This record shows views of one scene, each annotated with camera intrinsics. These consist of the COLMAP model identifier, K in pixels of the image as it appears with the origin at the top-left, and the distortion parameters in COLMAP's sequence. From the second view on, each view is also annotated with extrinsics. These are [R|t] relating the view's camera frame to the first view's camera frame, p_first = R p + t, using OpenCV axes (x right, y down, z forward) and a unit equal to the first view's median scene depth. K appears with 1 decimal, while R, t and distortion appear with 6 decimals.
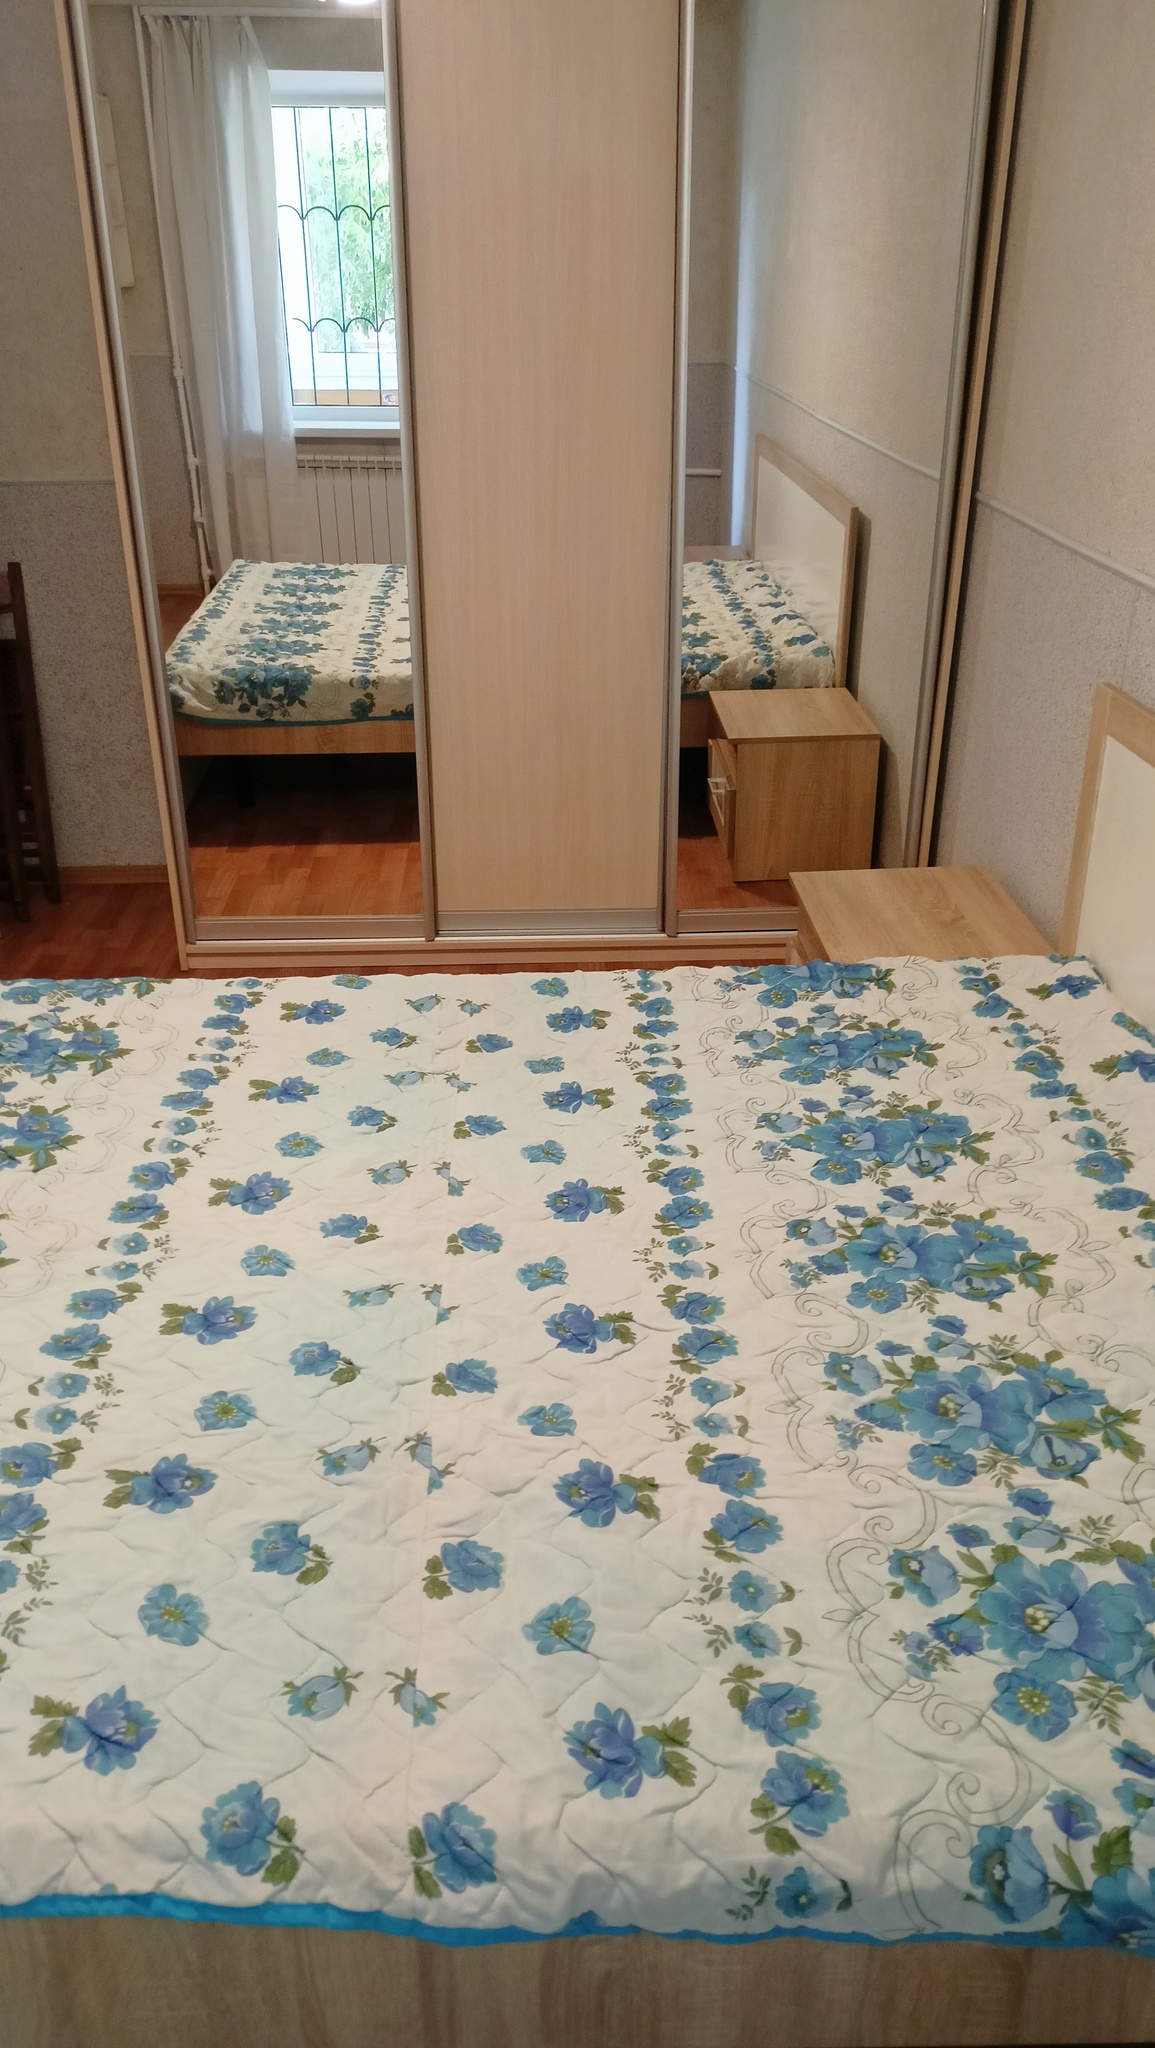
lens RADIAL K [[1504.2, 0, 563.1], [0, 1504.2, 1028.4], [0, 0, 1]] dist [0.117300, -0.162611]
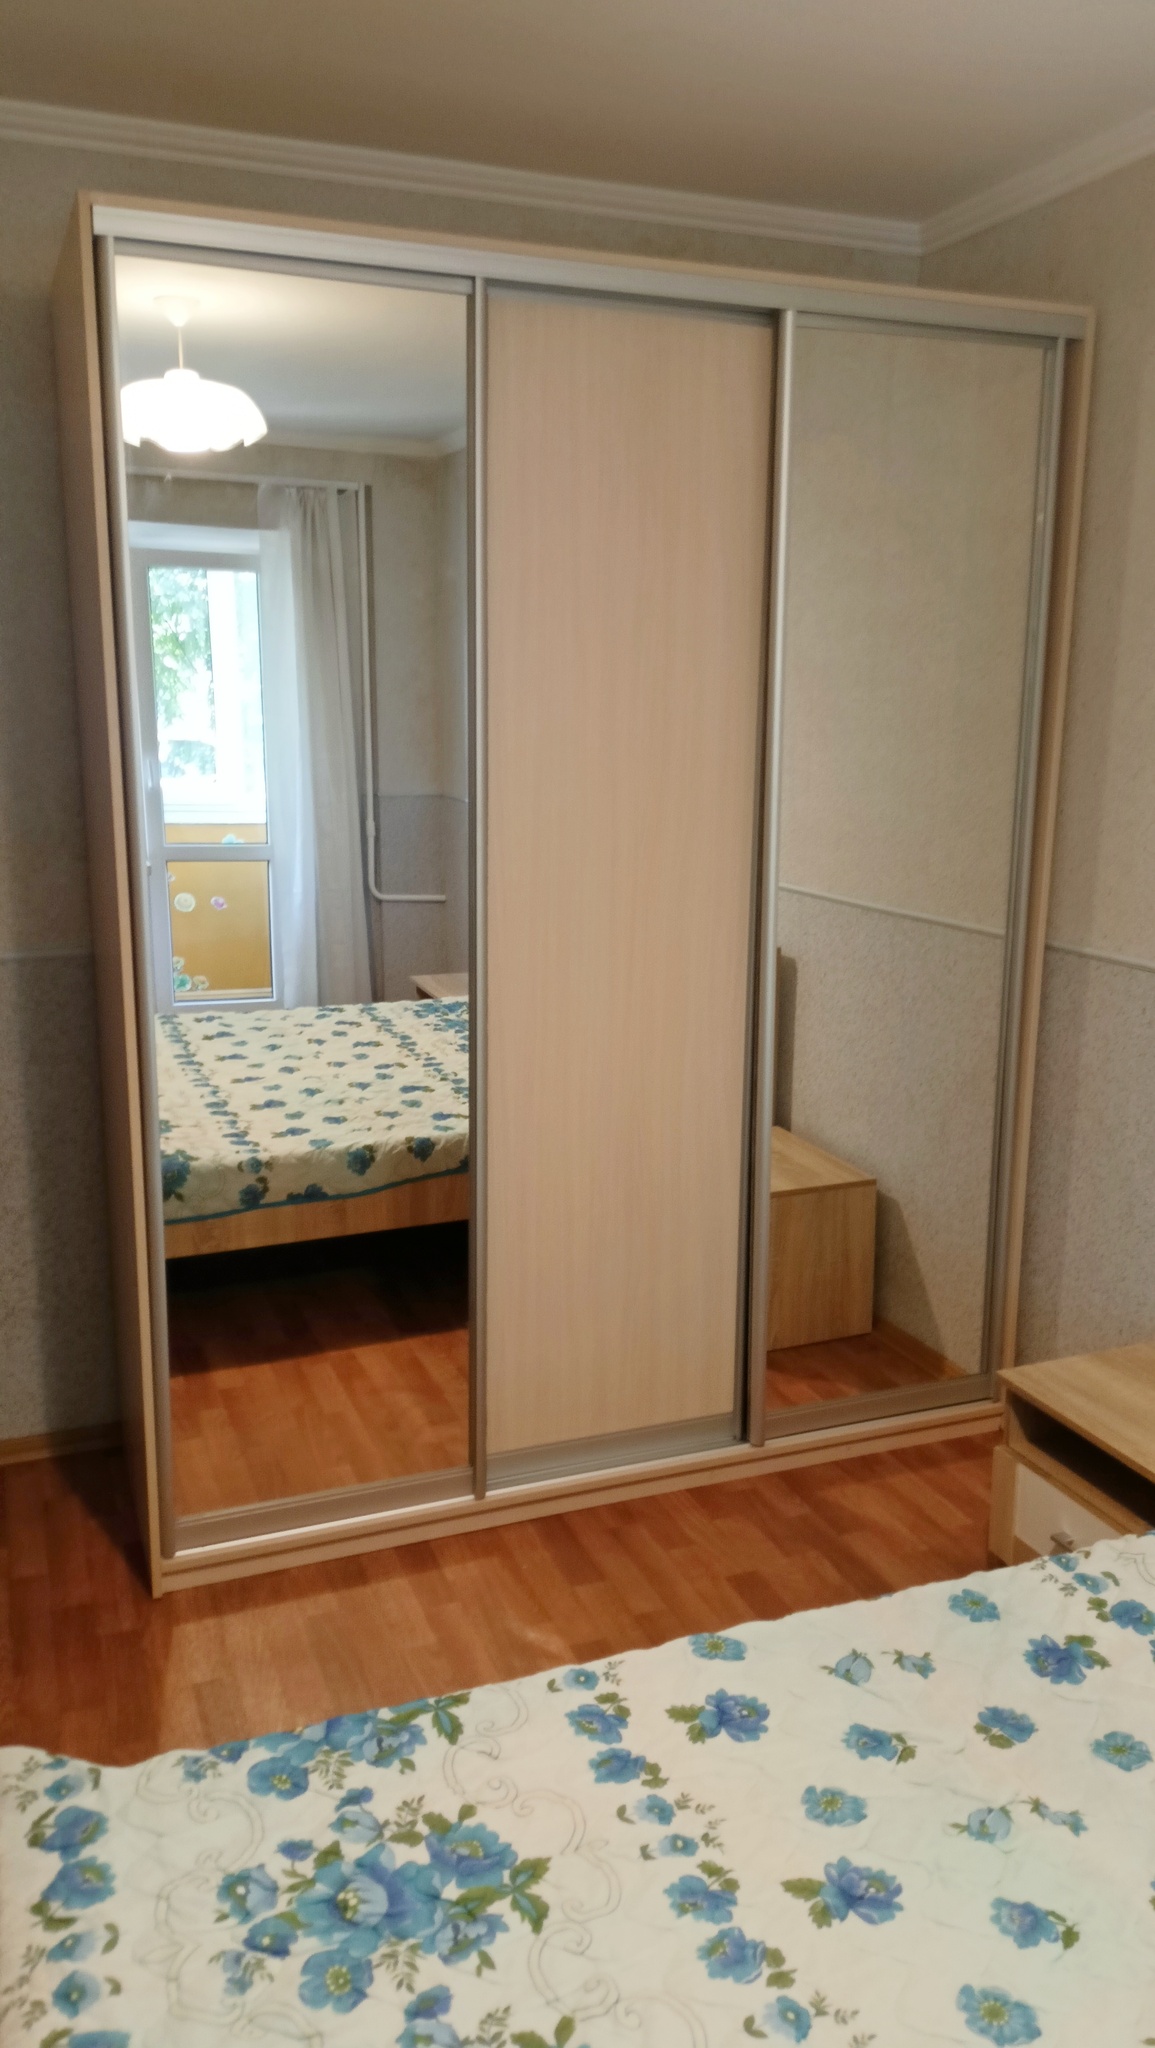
lens RADIAL K [[1504.2, 0, 563.1], [0, 1504.2, 1028.4], [0, 0, 1]] dist [0.117300, -0.162611]
pose [[0.943397, -0.058105, 0.326535, -0.420697], [0.138181, 0.963875, -0.227706, -0.155261], [-0.301508, 0.259938, 0.917347, 0.295933]]
